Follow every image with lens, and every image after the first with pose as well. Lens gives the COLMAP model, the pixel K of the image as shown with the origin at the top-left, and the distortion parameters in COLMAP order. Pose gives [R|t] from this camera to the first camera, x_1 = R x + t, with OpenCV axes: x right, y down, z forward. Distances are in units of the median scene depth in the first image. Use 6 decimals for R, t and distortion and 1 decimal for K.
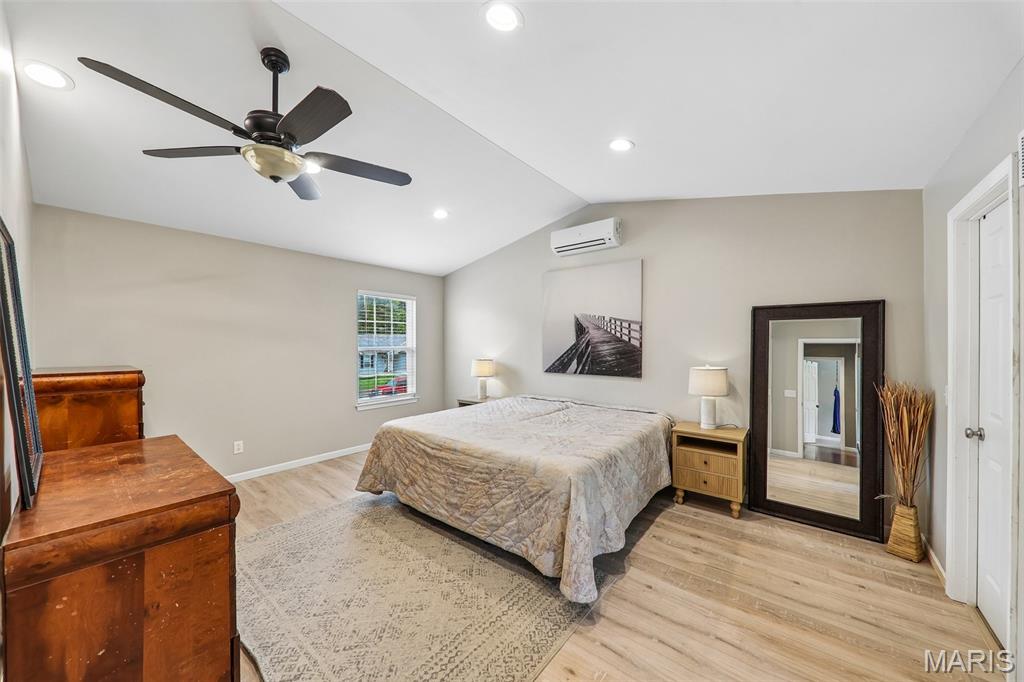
lens RADIAL K [[352.3, 0, 504.7], [0, 352.3, 342.1], [0, 0, 1]] dist [0.019272, -0.008178]
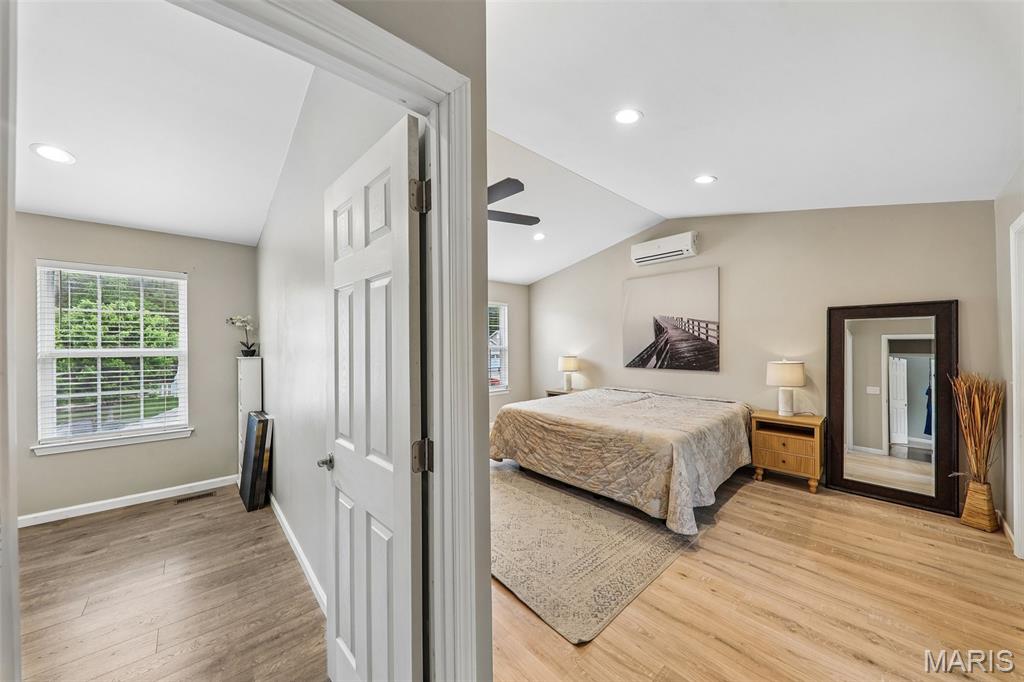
lens RADIAL K [[346.8, 0, 507.0], [0, 346.8, 340.1], [0, 0, 1]] dist [0.015101, -0.006662]
pose [[0.990039, -0.010192, -0.140426, -0.175212], [0.009494, 0.999939, -0.005641, 0.000215], [0.140475, 0.004252, 0.990075, -0.273086]]
